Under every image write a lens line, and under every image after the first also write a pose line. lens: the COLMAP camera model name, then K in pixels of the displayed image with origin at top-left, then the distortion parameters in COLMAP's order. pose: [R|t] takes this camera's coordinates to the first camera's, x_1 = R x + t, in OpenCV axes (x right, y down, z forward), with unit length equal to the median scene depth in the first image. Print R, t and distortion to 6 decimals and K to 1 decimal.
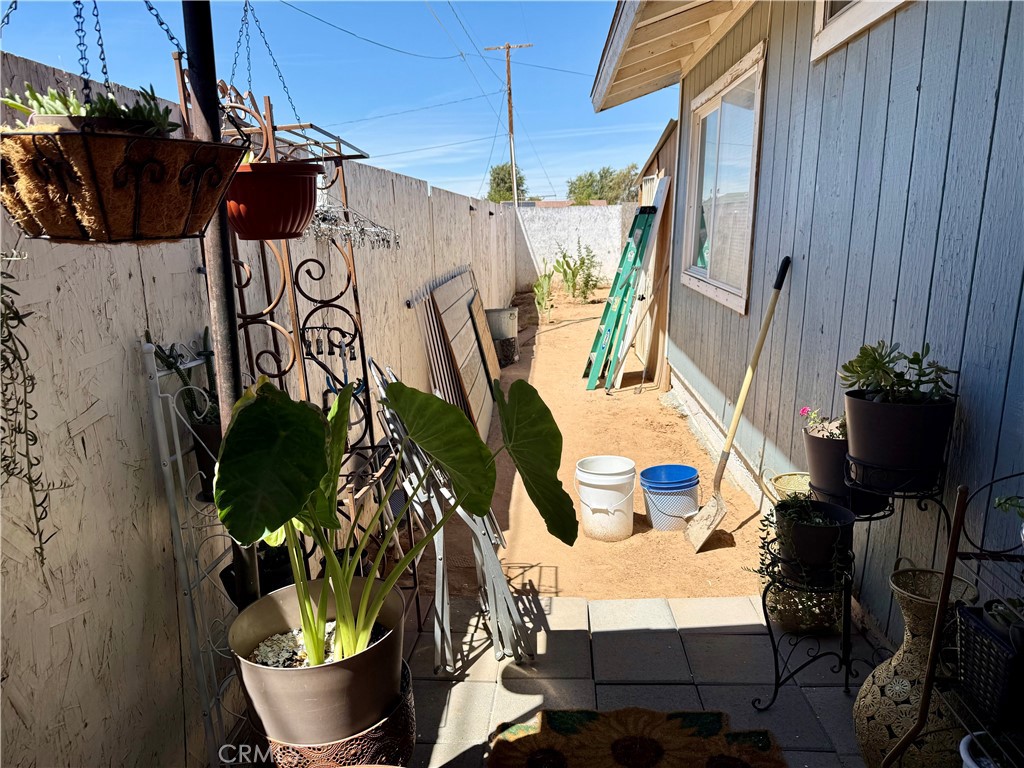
lens RADIAL K [[719.3, 0, 511.4], [0, 719.3, 367.2], [0, 0, 1]] dist [0.081596, -0.094576]
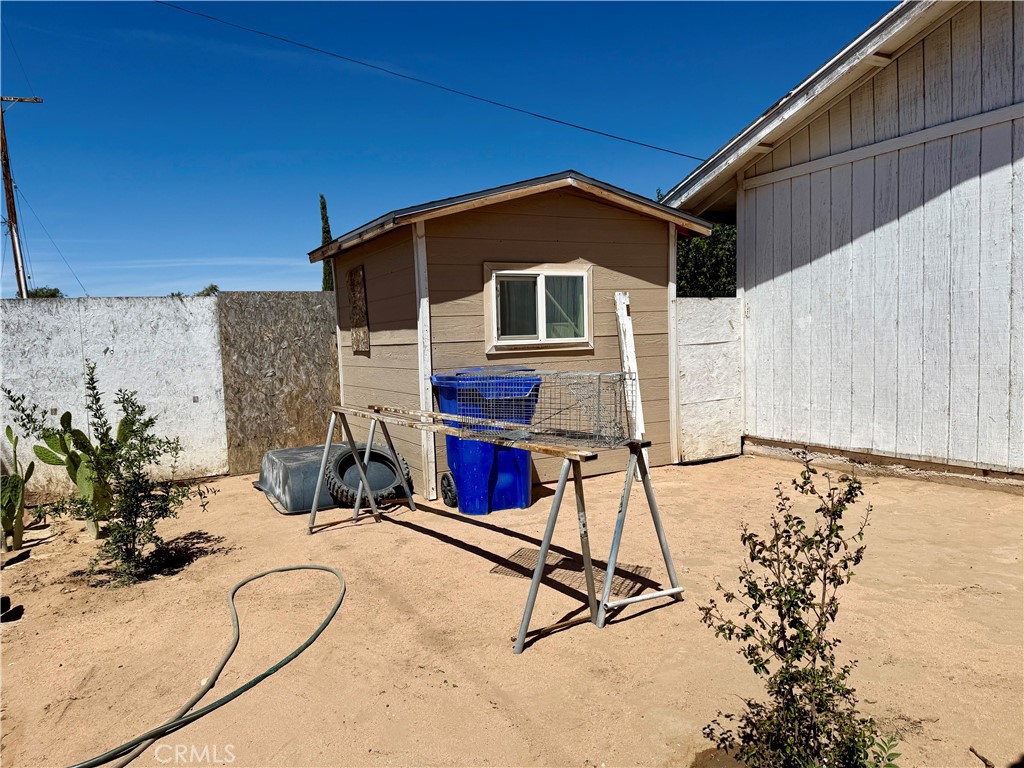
lens RADIAL K [[719.3, 0, 511.4], [0, 719.3, 367.2], [0, 0, 1]] dist [0.081596, -0.094576]
pose [[0.847942, -0.031139, 0.529174, 0.068261], [0.129445, 0.980215, -0.149741, -0.093839], [-0.514042, 0.195470, 0.835196, 0.558036]]
